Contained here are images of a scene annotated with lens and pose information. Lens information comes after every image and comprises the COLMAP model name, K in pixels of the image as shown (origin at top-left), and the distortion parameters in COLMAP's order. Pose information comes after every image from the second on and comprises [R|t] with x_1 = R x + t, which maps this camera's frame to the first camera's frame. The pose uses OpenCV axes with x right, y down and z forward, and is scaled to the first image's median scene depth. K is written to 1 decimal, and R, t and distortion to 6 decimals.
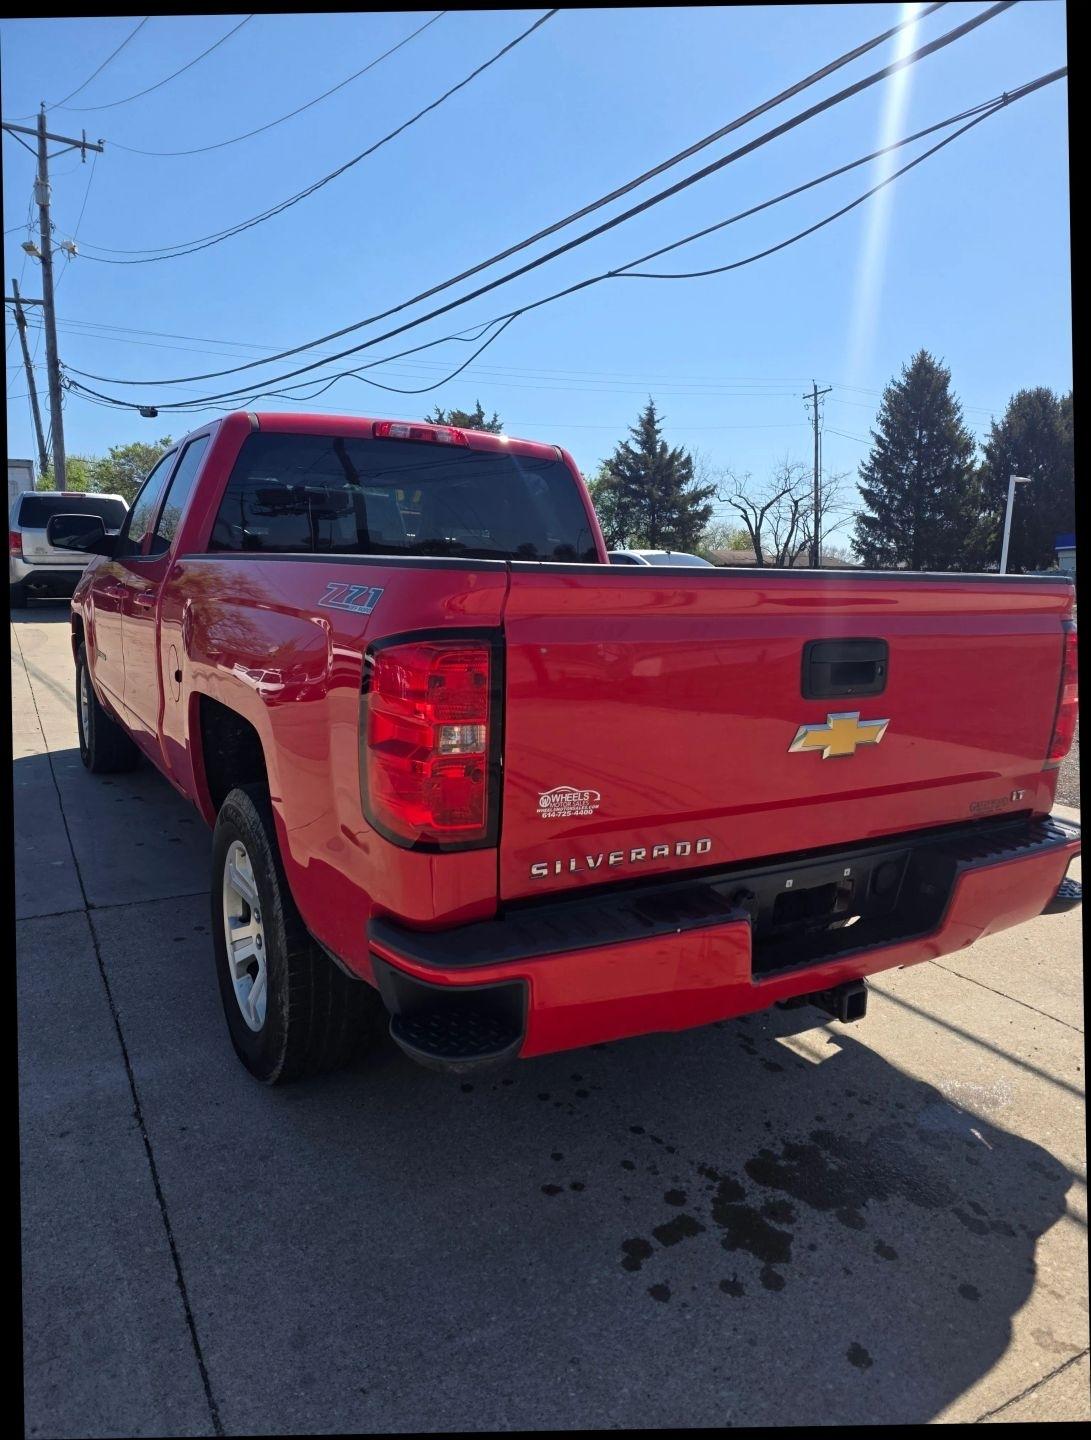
lens RADIAL K [[954.9, 0, 564.1], [0, 954.9, 724.7], [0, 0, 1]] dist [0.045949, -0.046133]
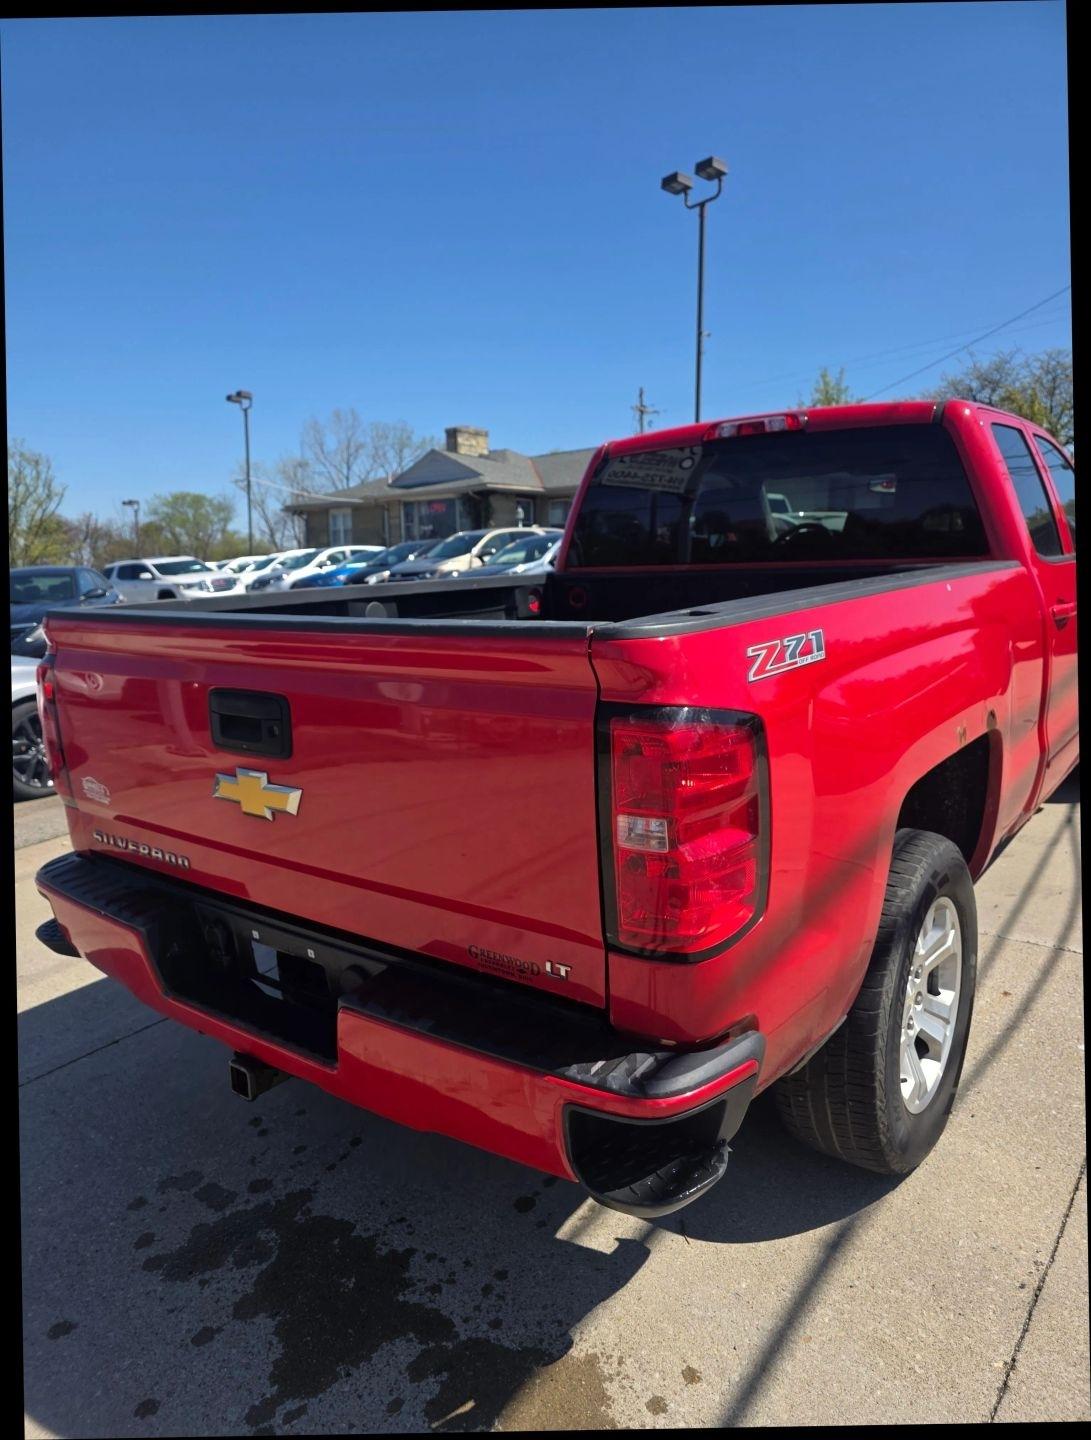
lens RADIAL K [[960.4, 0, 532.3], [0, 960.4, 726.6], [0, 0, 1]] dist [0.029062, -0.022760]
pose [[0.351020, 0.129822, -0.927325, 0.882991], [-0.098525, 0.989966, 0.101297, -0.124382], [0.931170, 0.055807, 0.360288, 0.650612]]
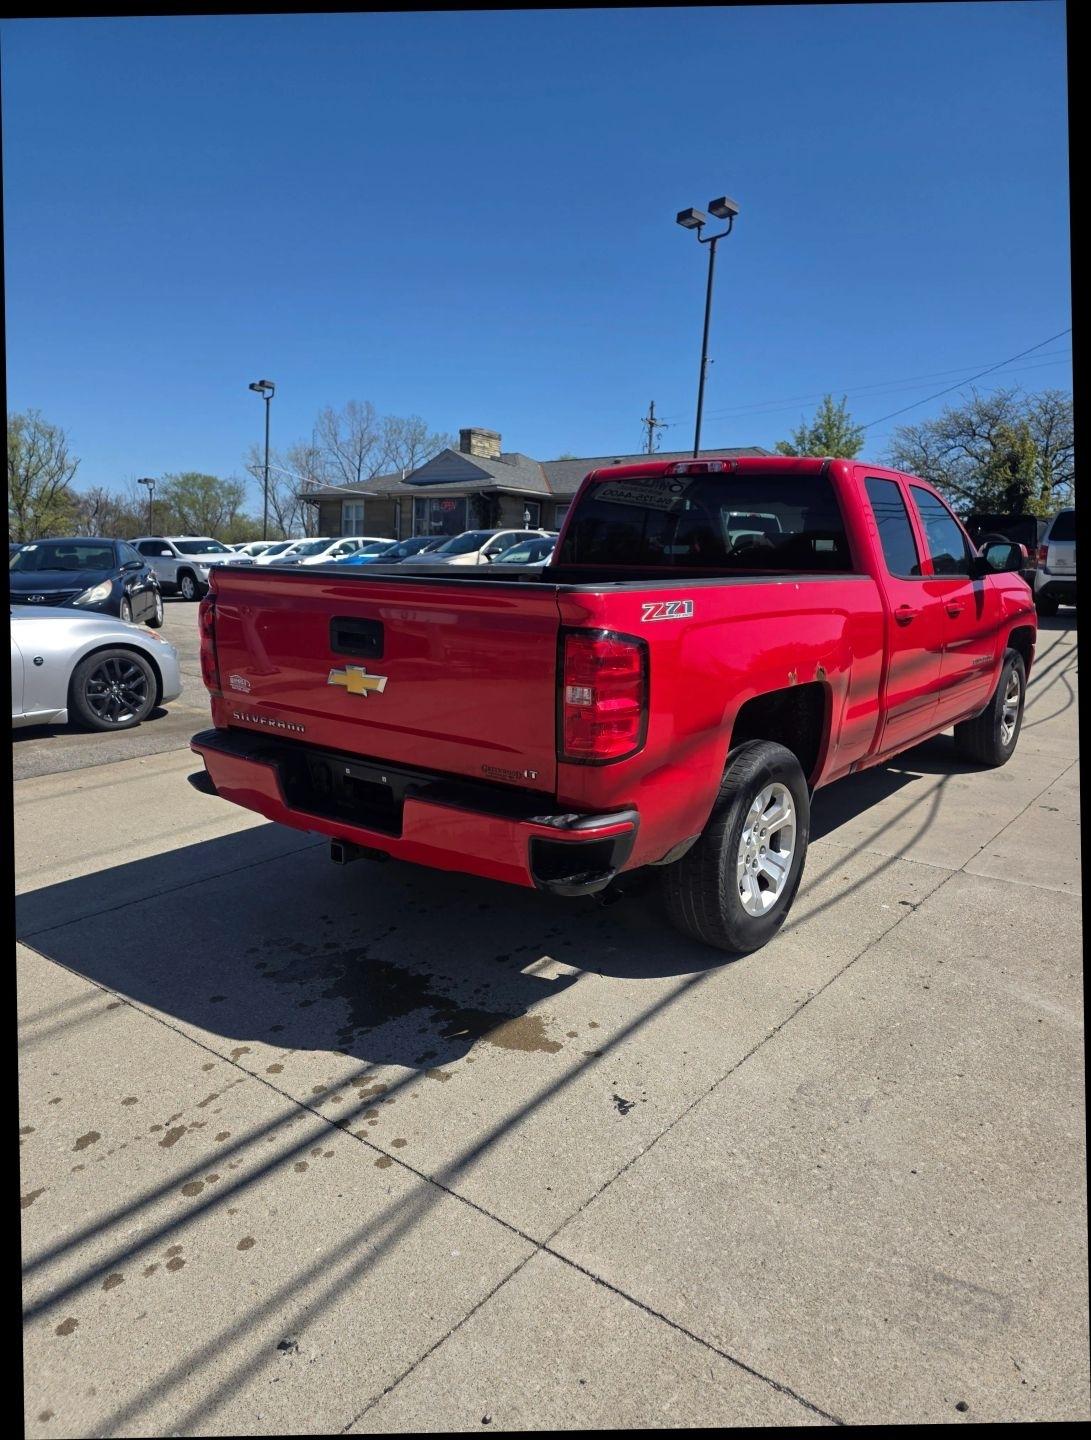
lens RADIAL K [[954.9, 0, 538.0], [0, 954.9, 730.1], [0, 0, 1]] dist [0.045949, -0.046133]
pose [[0.353393, 0.152642, -0.922938, 1.307179], [-0.159305, 0.982007, 0.101413, -0.081254], [0.921811, 0.111190, 0.371351, 0.503440]]
